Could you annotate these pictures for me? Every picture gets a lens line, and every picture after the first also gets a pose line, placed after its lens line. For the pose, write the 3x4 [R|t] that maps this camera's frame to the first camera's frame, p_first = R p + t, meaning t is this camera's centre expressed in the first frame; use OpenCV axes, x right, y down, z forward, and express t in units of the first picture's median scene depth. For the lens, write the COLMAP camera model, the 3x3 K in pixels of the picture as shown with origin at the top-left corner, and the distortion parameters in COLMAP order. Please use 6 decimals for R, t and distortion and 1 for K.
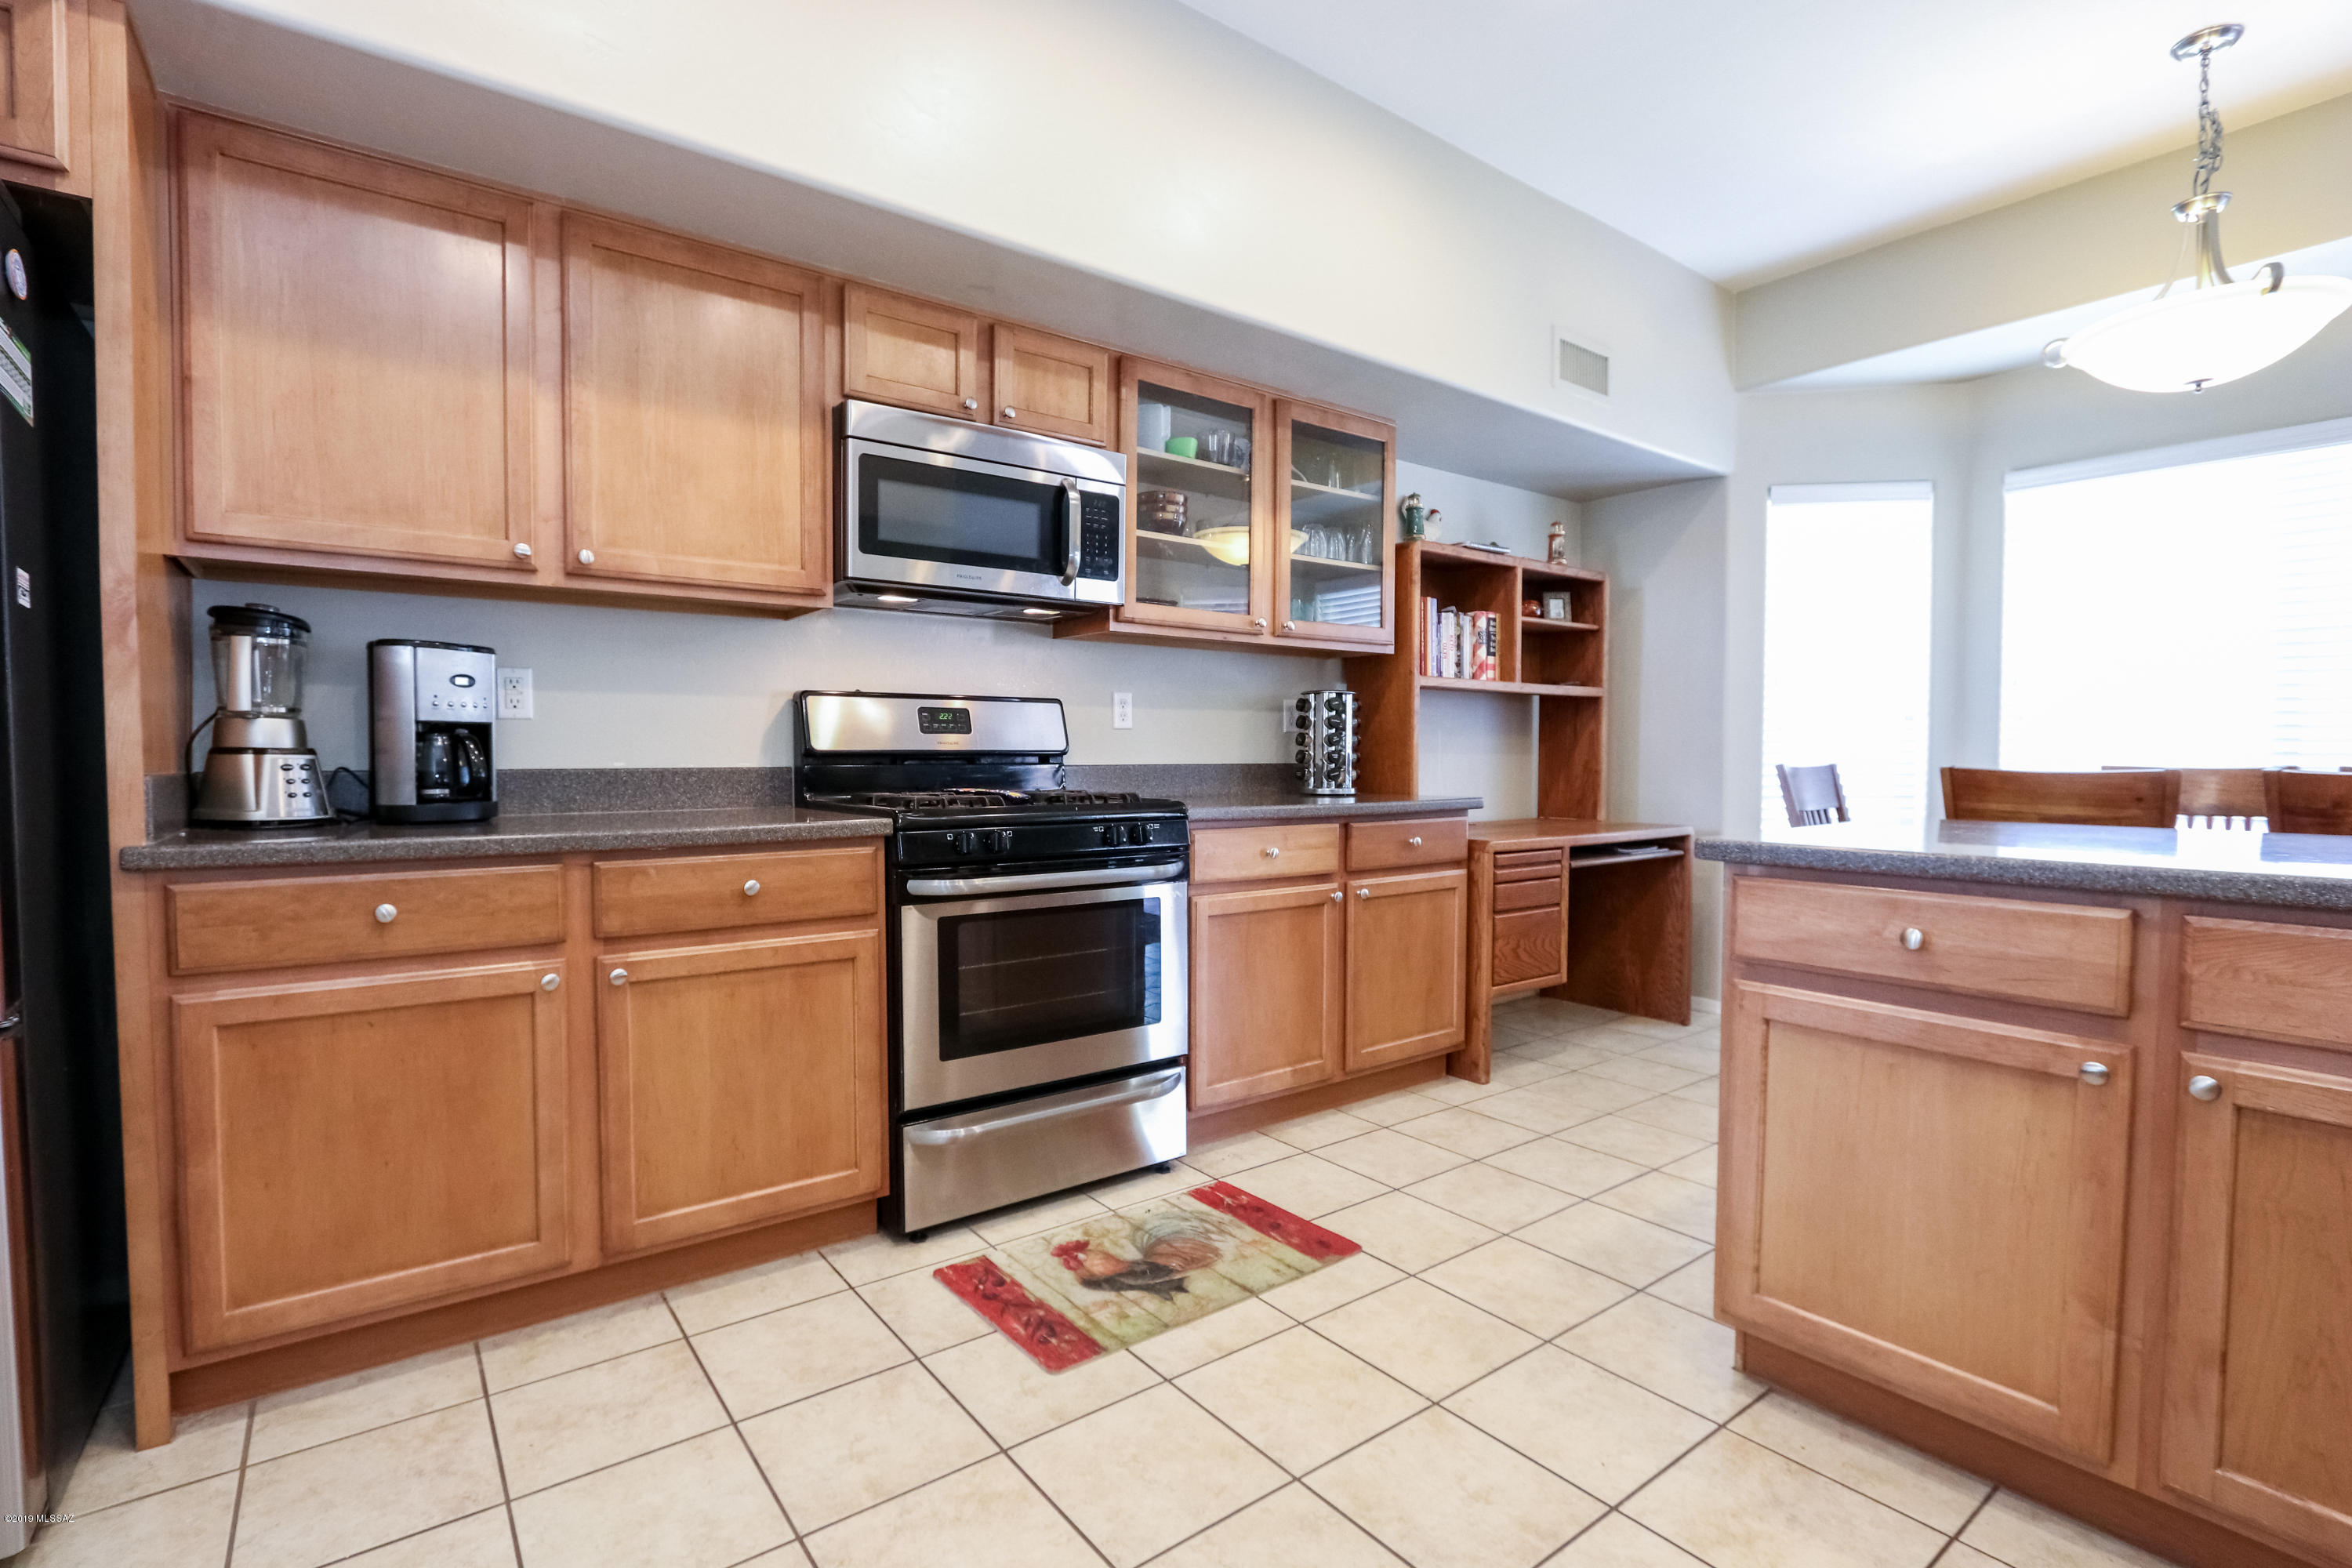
lens RADIAL K [[1085.8, 0, 1156.9], [0, 1085.8, 793.1], [0, 0, 1]] dist [-0.016257, 0.002362]
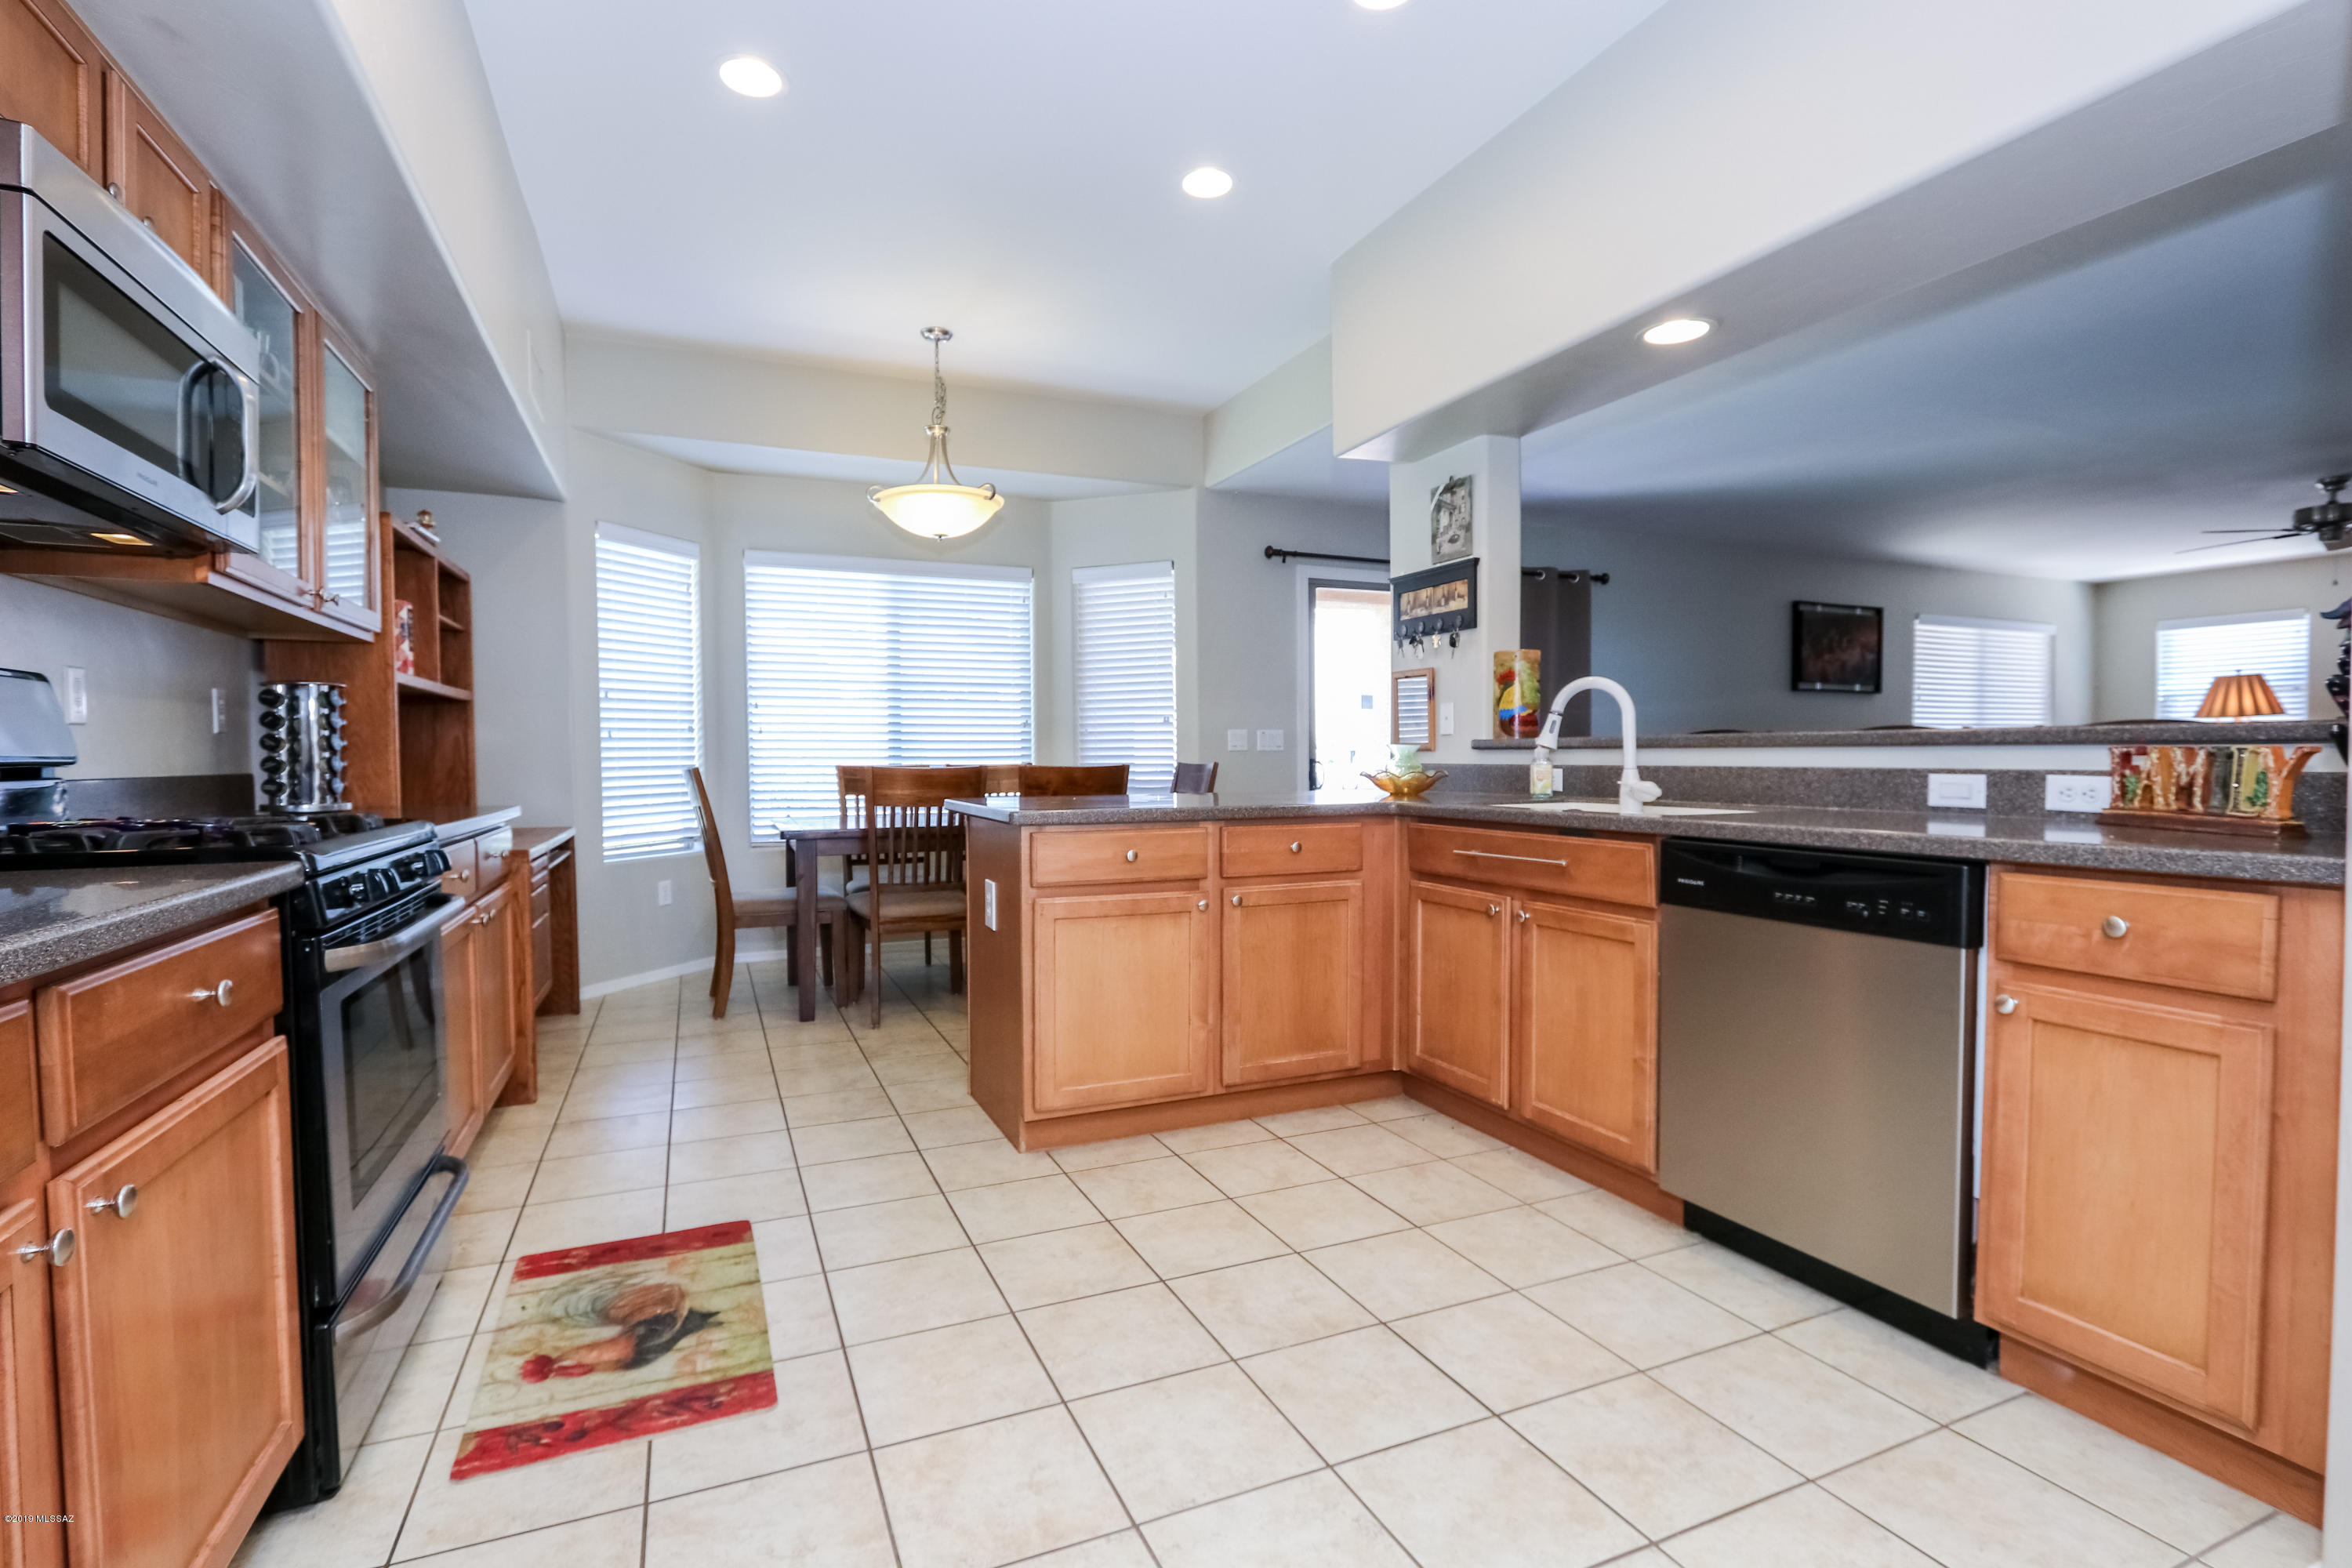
lens RADIAL K [[1085.8, 0, 1151.5], [0, 1085.8, 804.7], [0, 0, 1]] dist [-0.016257, 0.002362]
pose [[0.236507, -0.046122, 0.970534, -0.714662], [0.041097, 0.998454, 0.037434, -0.013357], [-0.970760, 0.031033, 0.238037, 0.336589]]
